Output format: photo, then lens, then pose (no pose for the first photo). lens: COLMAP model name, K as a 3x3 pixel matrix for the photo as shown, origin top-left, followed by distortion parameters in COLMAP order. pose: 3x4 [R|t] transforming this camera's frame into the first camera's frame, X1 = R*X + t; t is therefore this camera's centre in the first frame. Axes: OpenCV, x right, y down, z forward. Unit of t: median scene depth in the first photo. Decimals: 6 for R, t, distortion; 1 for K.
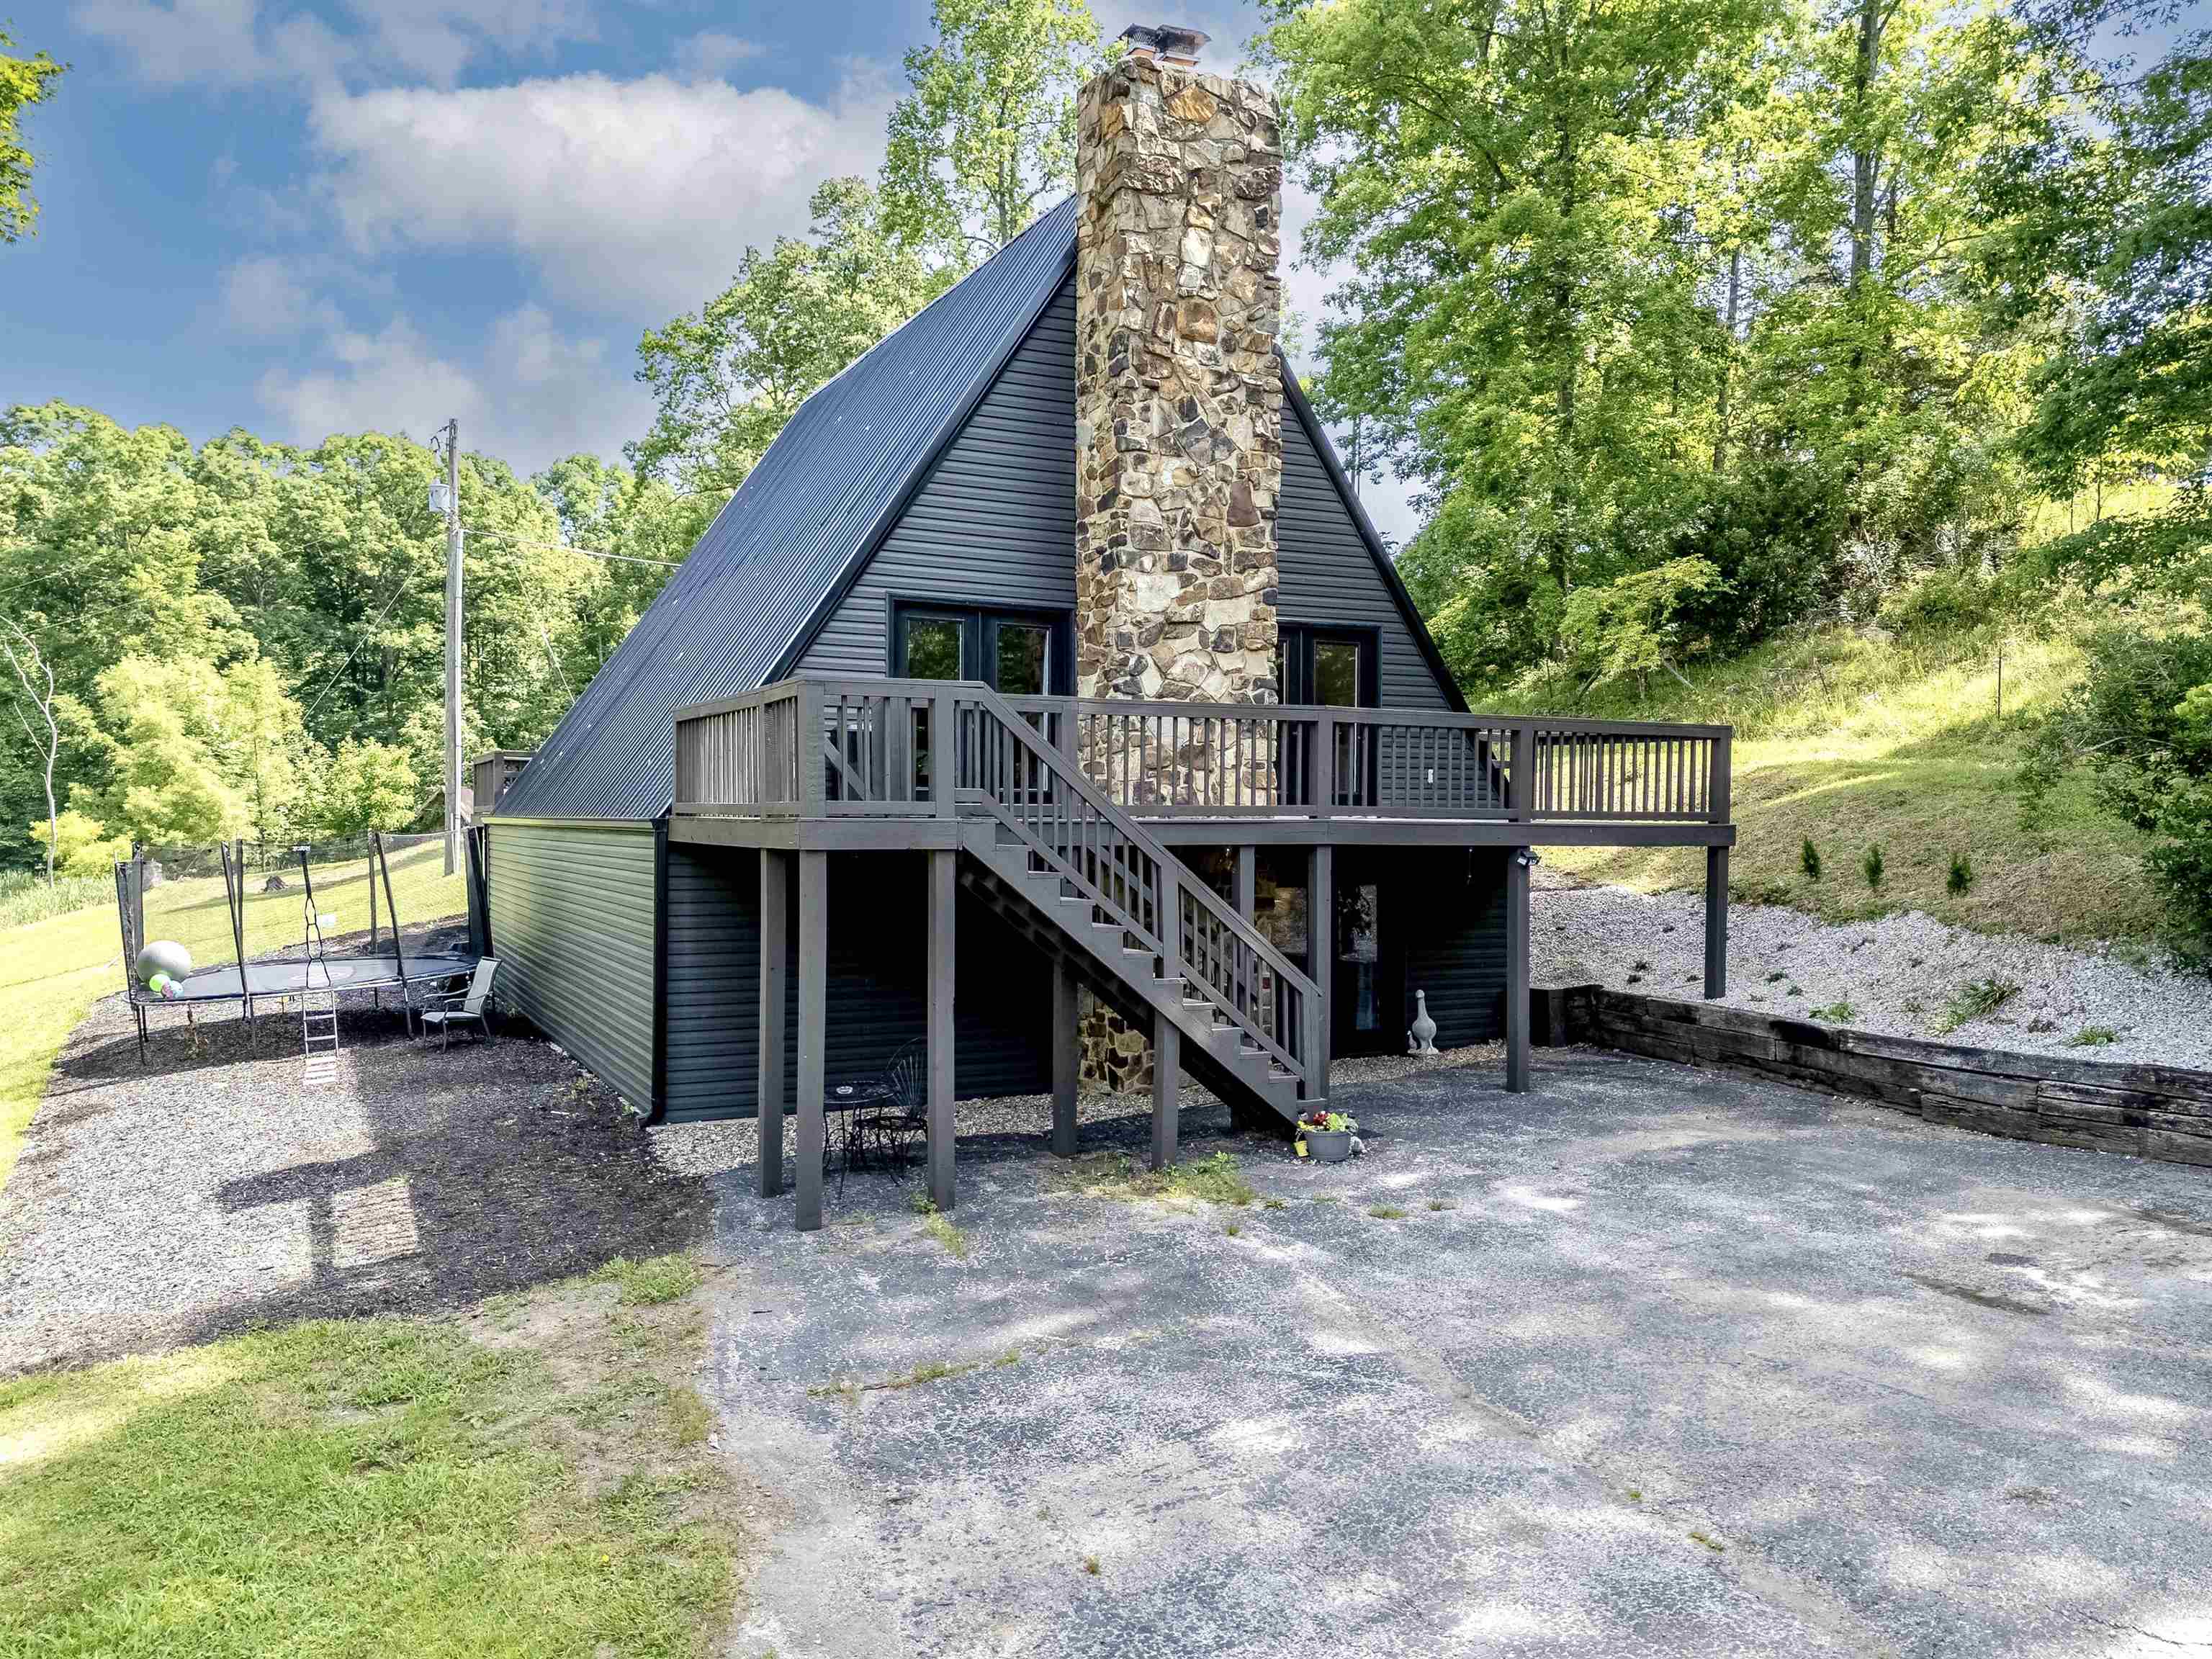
lens RADIAL K [[1614.9, 0, 1106.0], [0, 1614.9, 829.5], [0, 0, 1]] dist [0.072949, -0.044589]
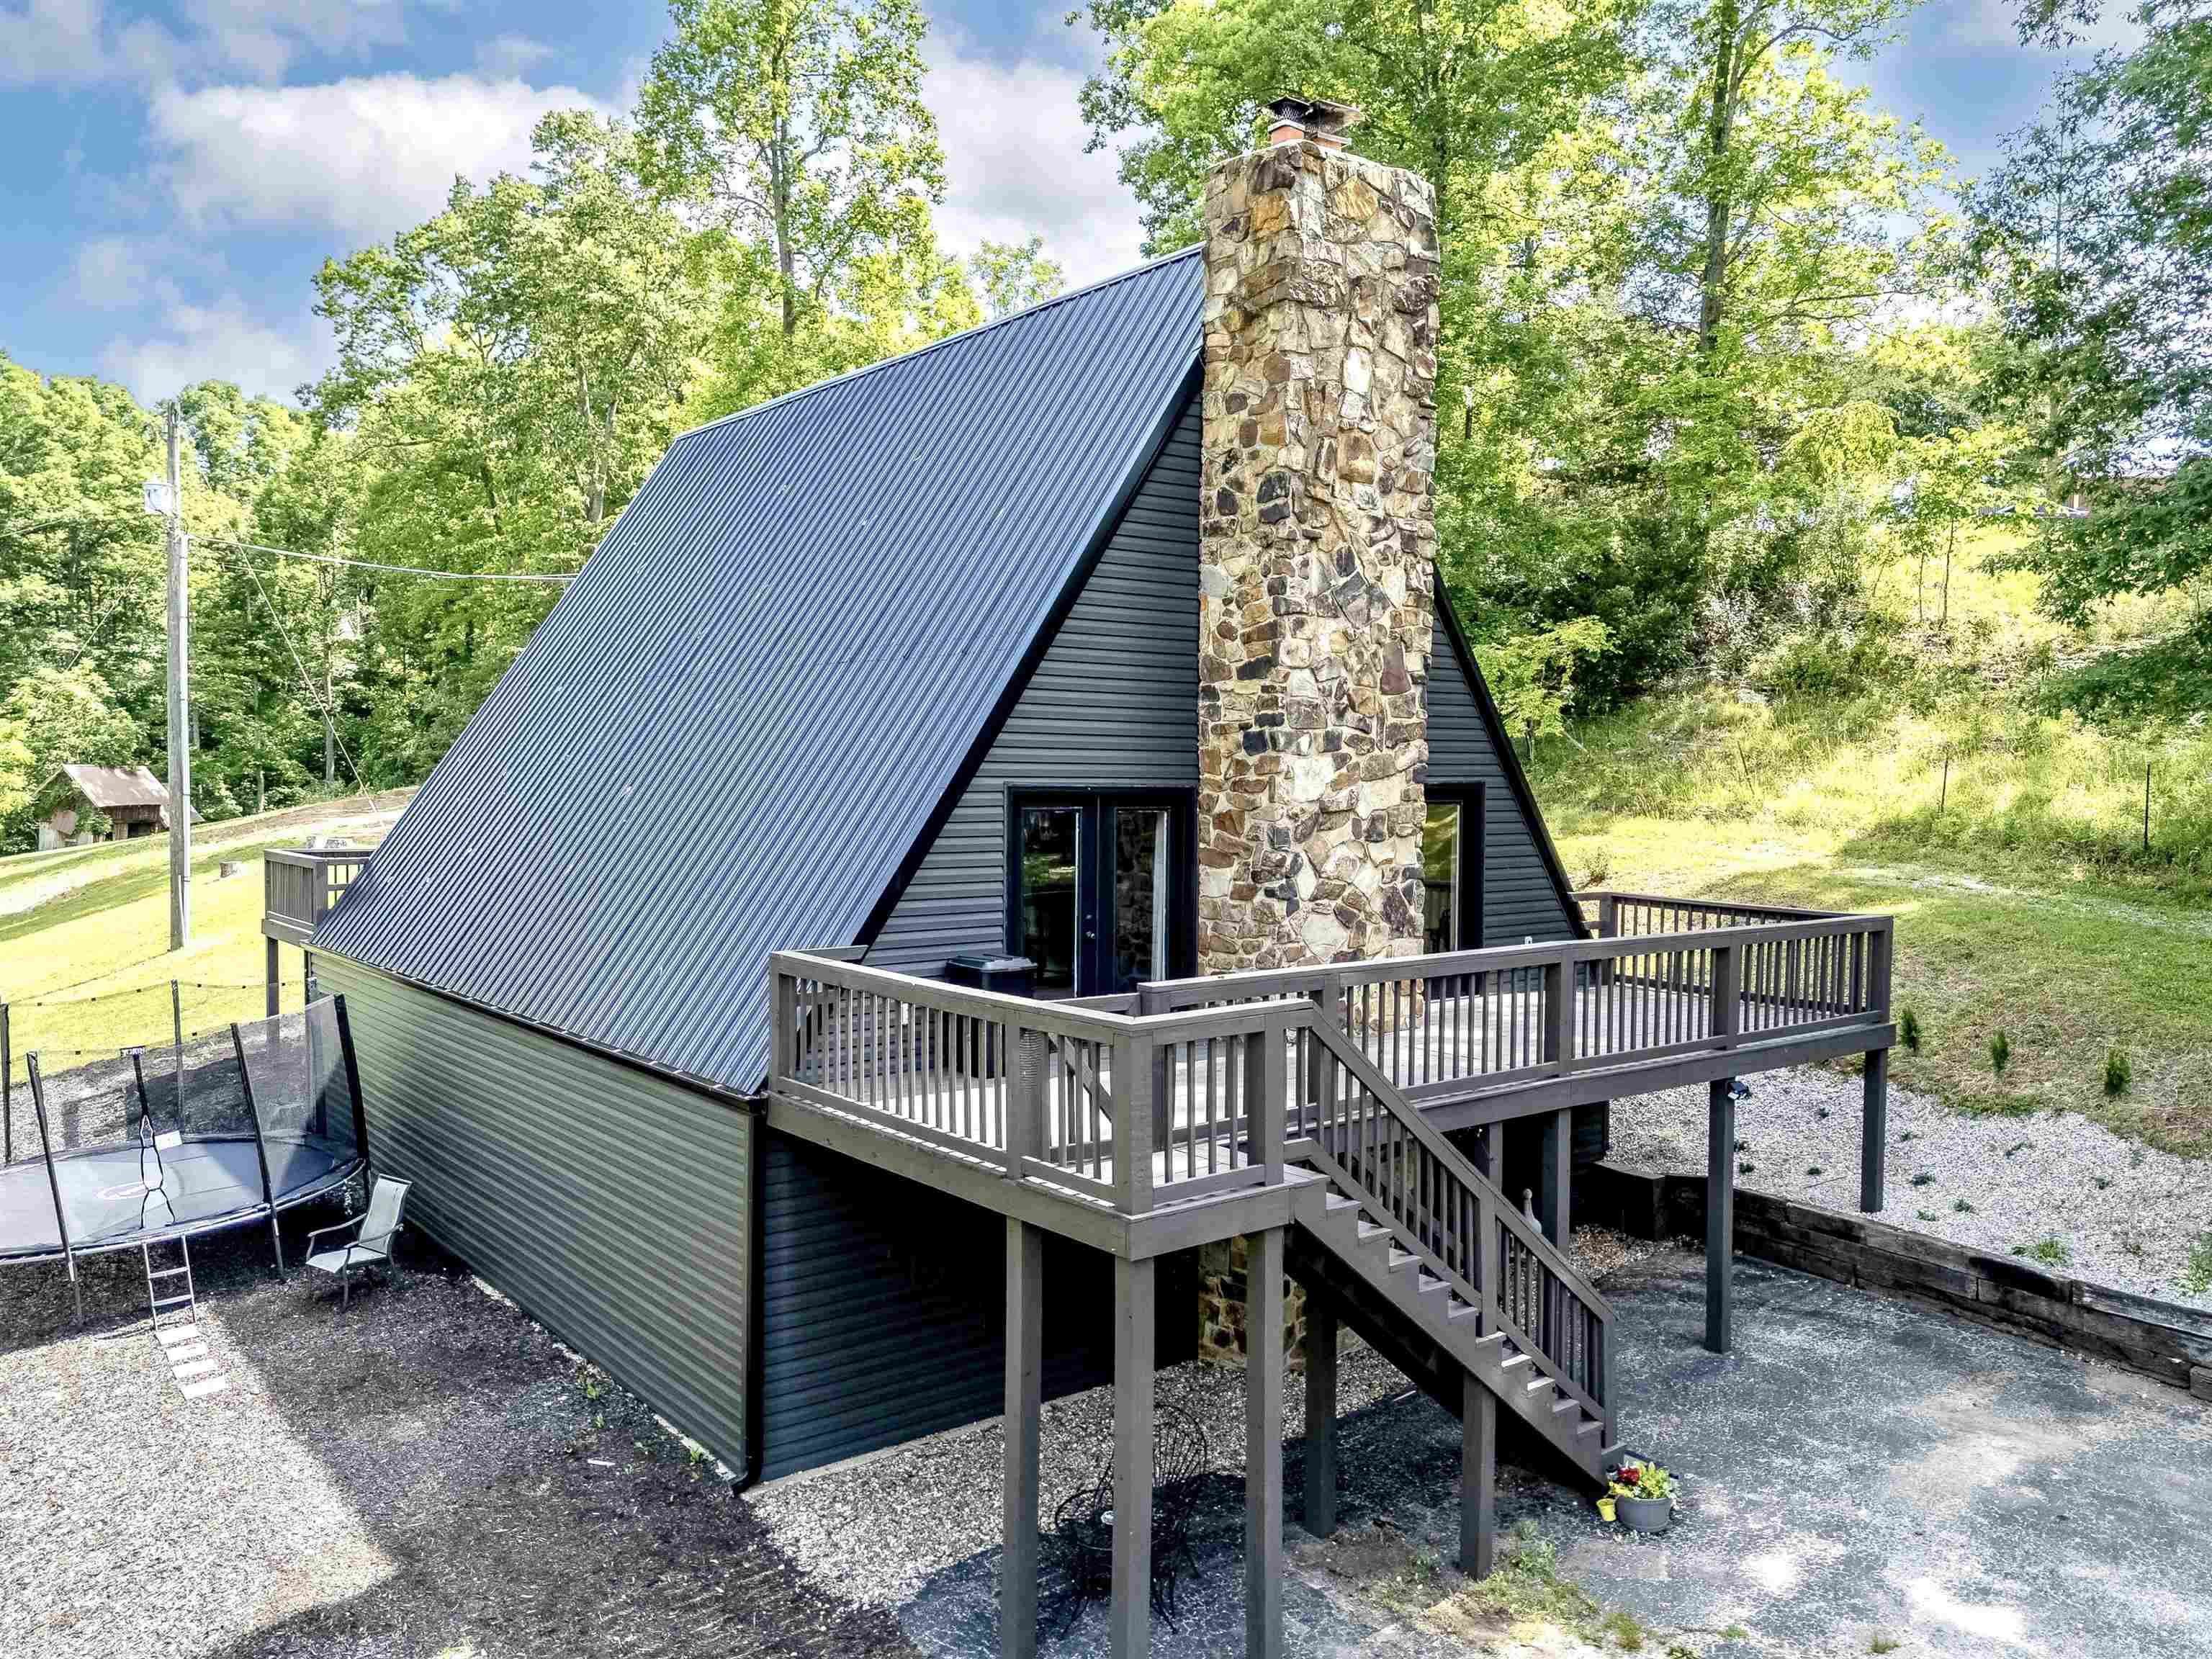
lens RADIAL K [[1614.8, 0, 1106.0], [0, 1614.8, 829.5], [0, 0, 1]] dist [0.133647, -0.165698]
pose [[0.981381, -0.004306, 0.192021, -0.234457], [-0.001240, 0.999586, 0.028751, -0.141133], [-0.192065, -0.028454, 0.980970, 0.181324]]
